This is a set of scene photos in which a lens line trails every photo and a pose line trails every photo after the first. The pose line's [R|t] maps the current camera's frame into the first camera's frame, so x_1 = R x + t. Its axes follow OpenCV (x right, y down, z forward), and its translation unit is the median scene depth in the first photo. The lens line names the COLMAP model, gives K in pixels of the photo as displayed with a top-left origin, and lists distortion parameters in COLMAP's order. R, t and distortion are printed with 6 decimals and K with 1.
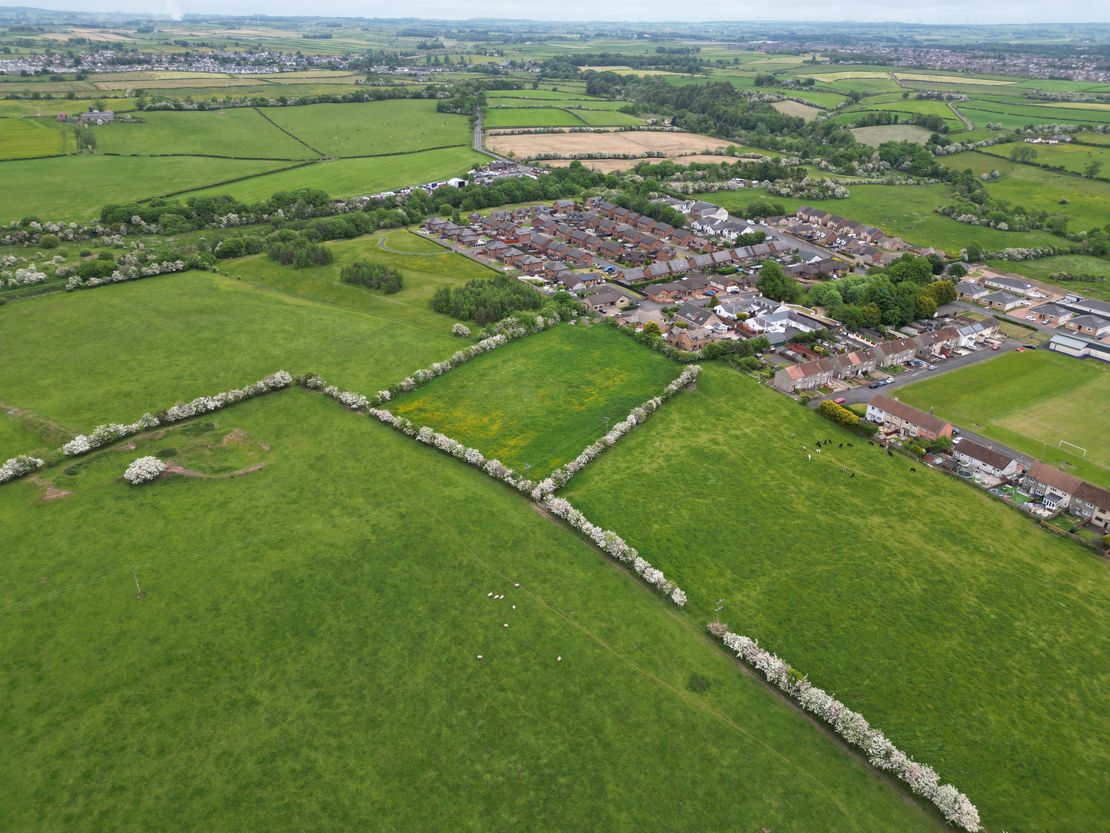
lens RADIAL K [[771.6, 0, 555.0], [0, 771.6, 416.5], [0, 0, 1]] dist [0.065699, -0.055430]
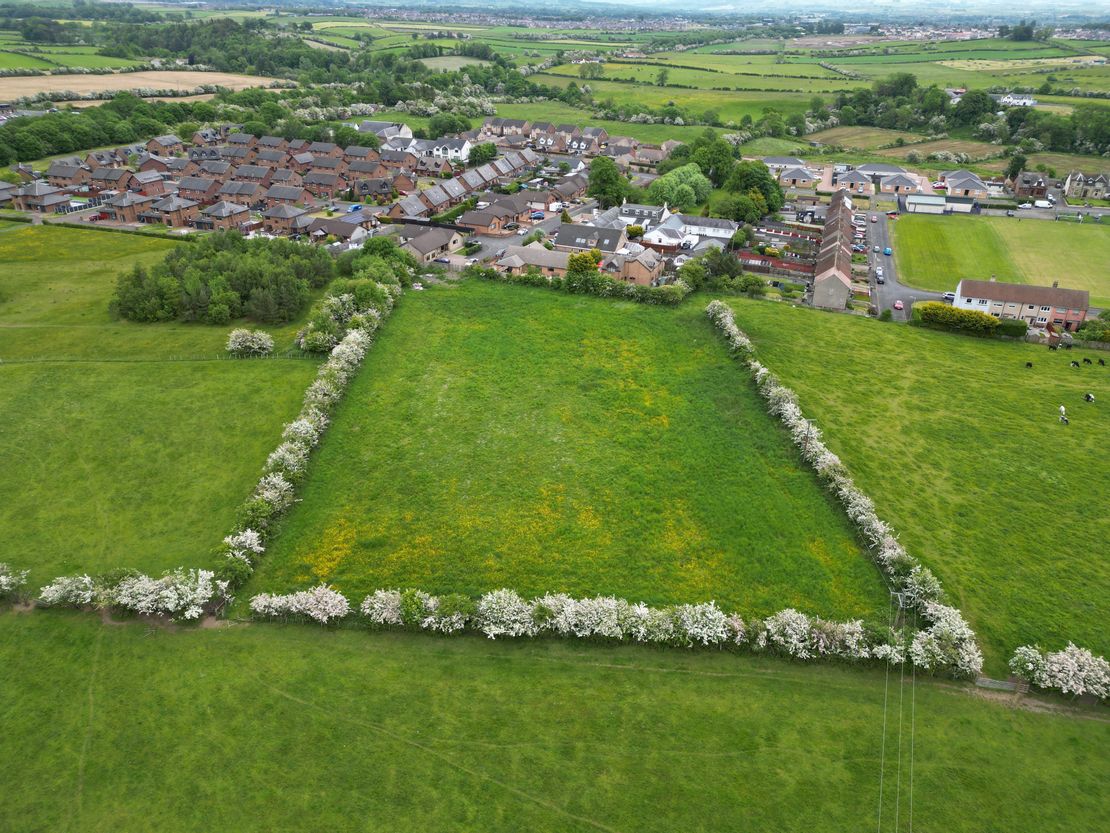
lens RADIAL K [[771.6, 0, 555.0], [0, 771.6, 416.5], [0, 0, 1]] dist [0.065699, -0.055430]
pose [[0.802315, -0.282490, 0.525823, -0.196405], [0.267520, 0.957670, 0.106305, -0.059465], [-0.533595, 0.055378, 0.843925, 0.435989]]
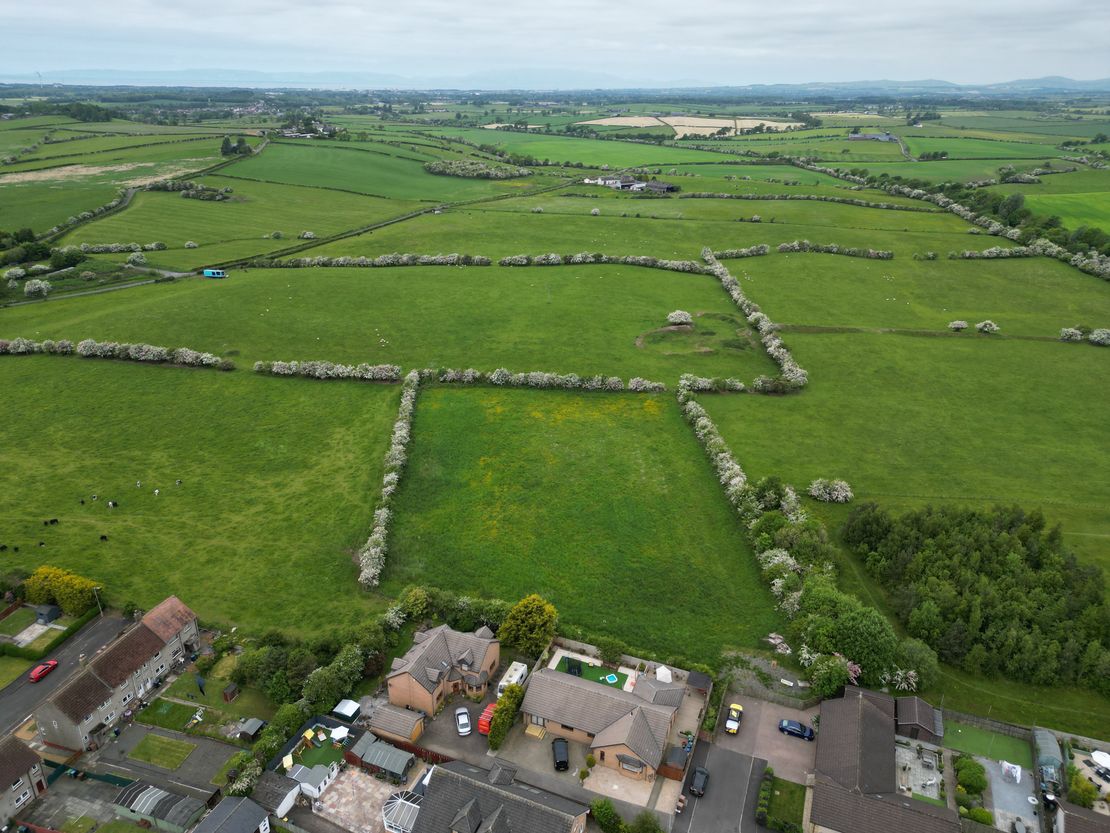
lens RADIAL K [[771.6, 0, 555.0], [0, 771.6, 416.5], [0, 0, 1]] dist [0.065699, -0.055430]
pose [[-0.782780, 0.223338, -0.580840, 0.270429], [-0.297989, 0.684883, 0.664934, -0.373517], [0.546313, 0.693581, -0.469561, 0.941500]]
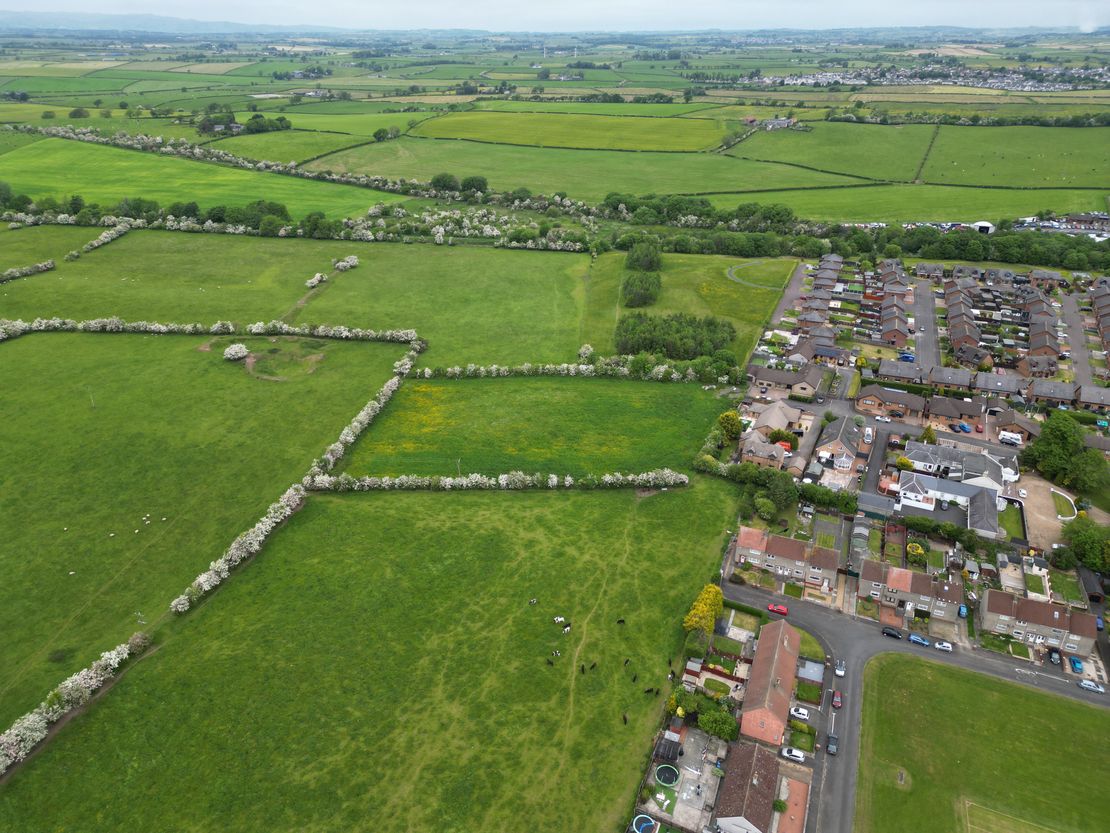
lens RADIAL K [[771.6, 0, 555.0], [0, 771.6, 416.5], [0, 0, 1]] dist [0.065699, -0.055430]
pose [[0.564968, 0.355331, -0.744682, 0.508012], [-0.367083, 0.916527, 0.158833, -0.149092], [0.738960, 0.183624, 0.648244, 0.308633]]
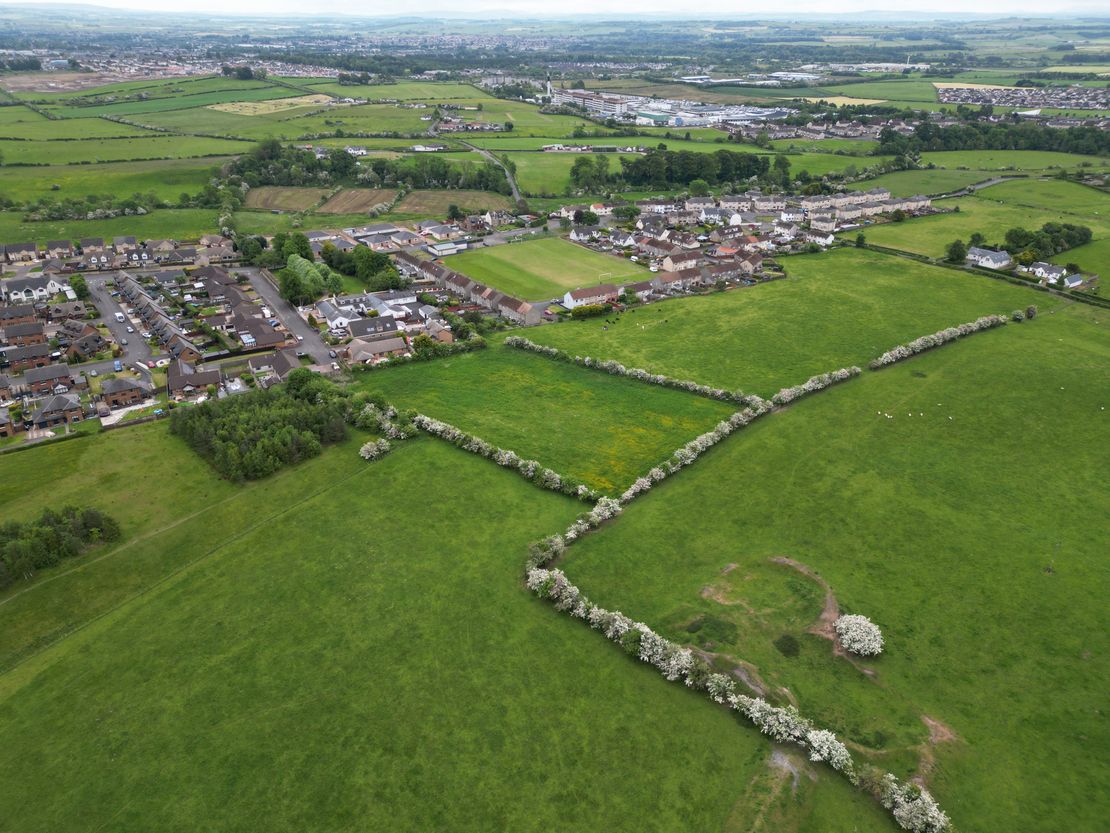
lens RADIAL K [[771.6, 0, 555.0], [0, 771.6, 416.5], [0, 0, 1]] dist [0.065699, -0.055430]
pose [[0.001532, -0.462794, 0.886464, -0.619908], [0.443949, 0.794633, 0.414085, -0.299699], [-0.896051, 0.392911, 0.206675, 0.590093]]
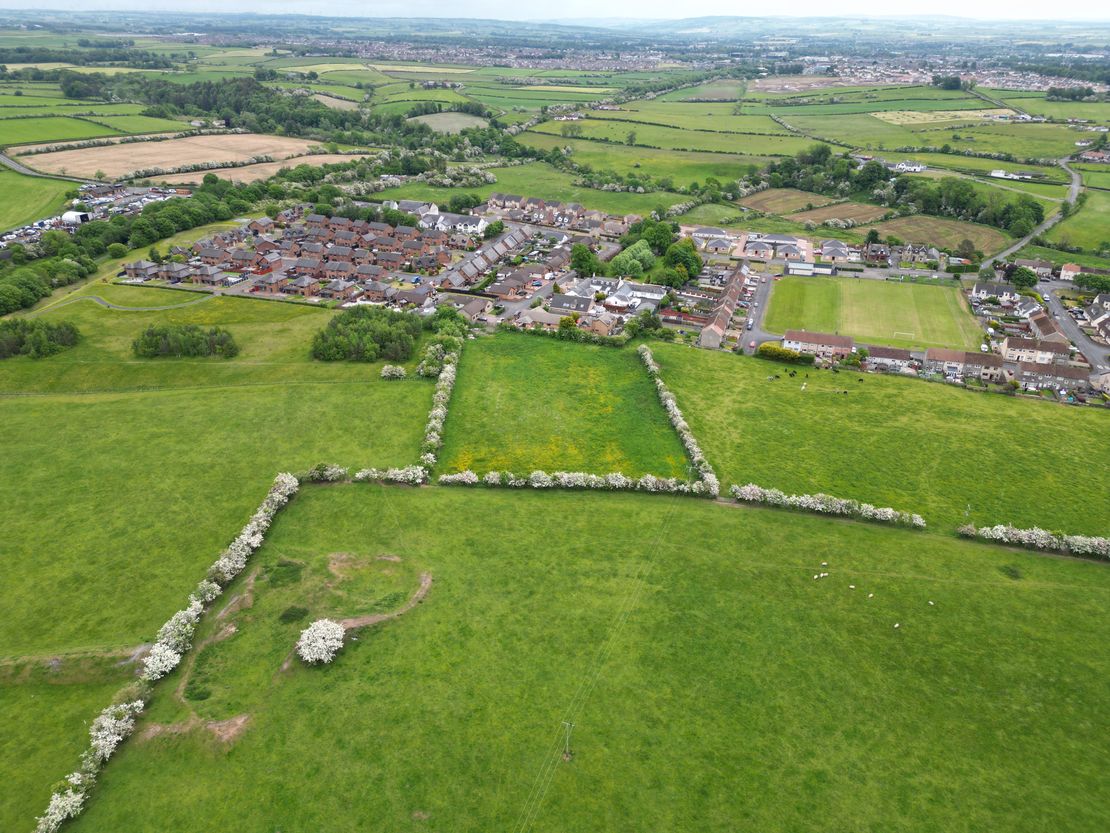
lens RADIAL K [[771.6, 0, 555.0], [0, 771.6, 416.5], [0, 0, 1]] dist [0.065699, -0.055430]
pose [[0.788320, -0.282170, 0.546747, -0.398045], [0.277549, 0.956171, 0.093288, -0.080159], [-0.549107, 0.078208, 0.832085, 0.149141]]
